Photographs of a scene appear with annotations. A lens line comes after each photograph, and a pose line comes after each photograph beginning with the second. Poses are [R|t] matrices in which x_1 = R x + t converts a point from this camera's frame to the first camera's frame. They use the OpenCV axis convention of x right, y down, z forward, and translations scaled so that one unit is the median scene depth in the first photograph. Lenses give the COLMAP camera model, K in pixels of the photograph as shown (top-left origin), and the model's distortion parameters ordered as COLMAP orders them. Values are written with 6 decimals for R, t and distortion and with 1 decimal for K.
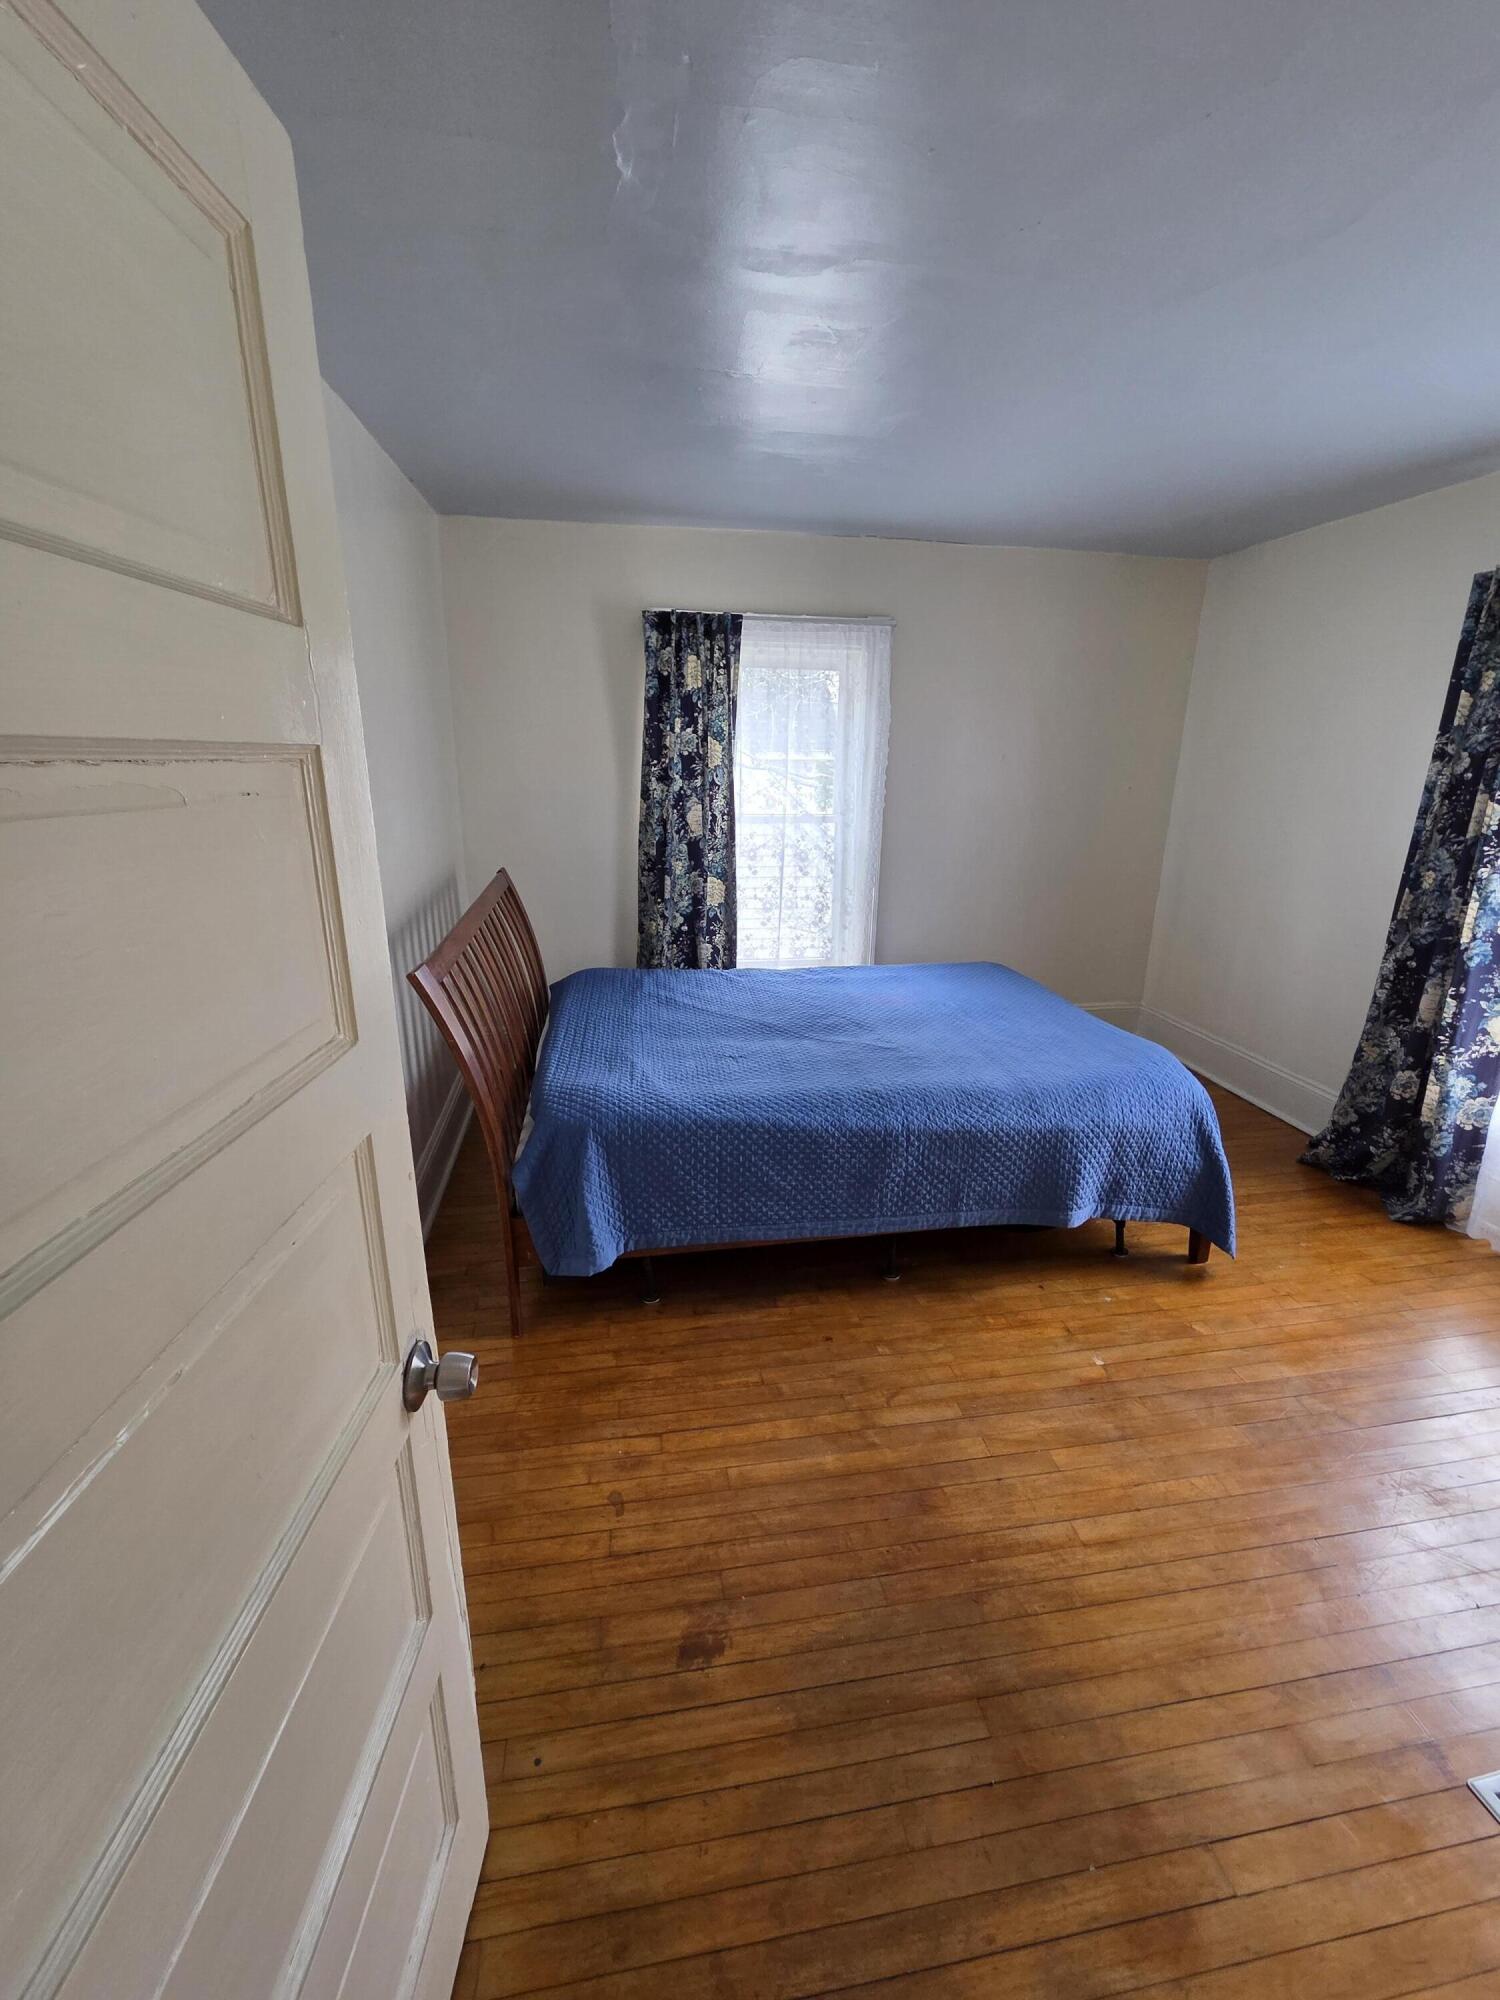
lens RADIAL K [[819.4, 0, 753.9], [0, 819.4, 1000.1], [0, 0, 1]] dist [0.002209, -0.000396]
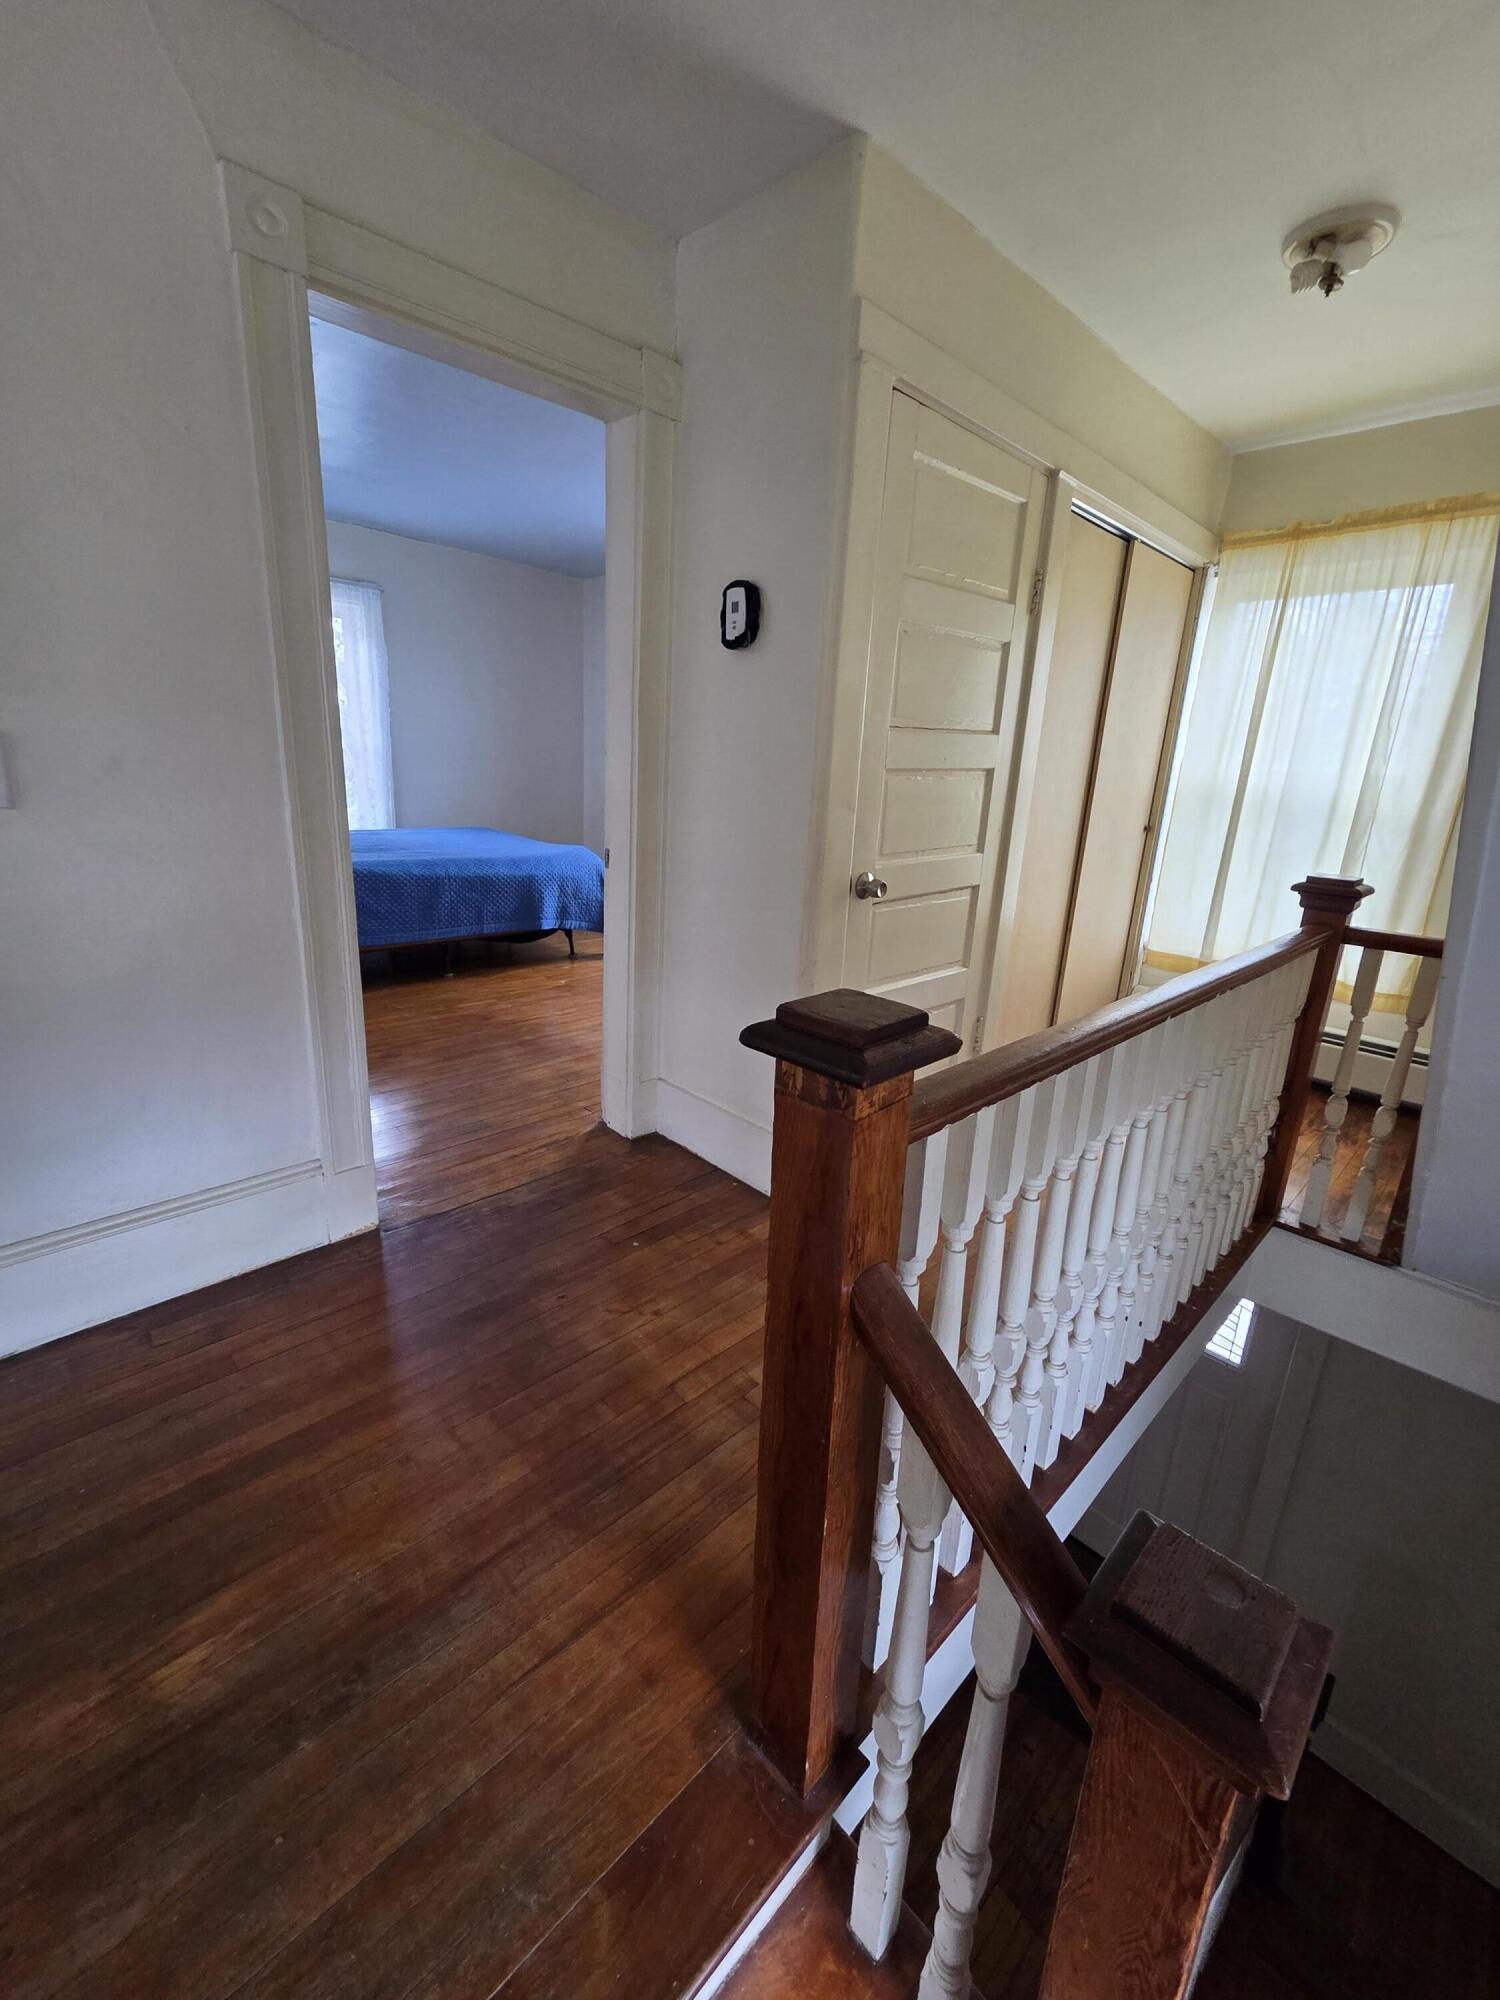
lens RADIAL K [[819.4, 0, 752.7], [0, 819.4, 988.6], [0, 0, 1]] dist [0.002209, -0.000396]
pose [[0.816847, -0.120429, 0.564143, -0.310532], [0.117332, 0.992208, 0.041918, 0.402207], [-0.564795, 0.031952, 0.824612, -0.851928]]
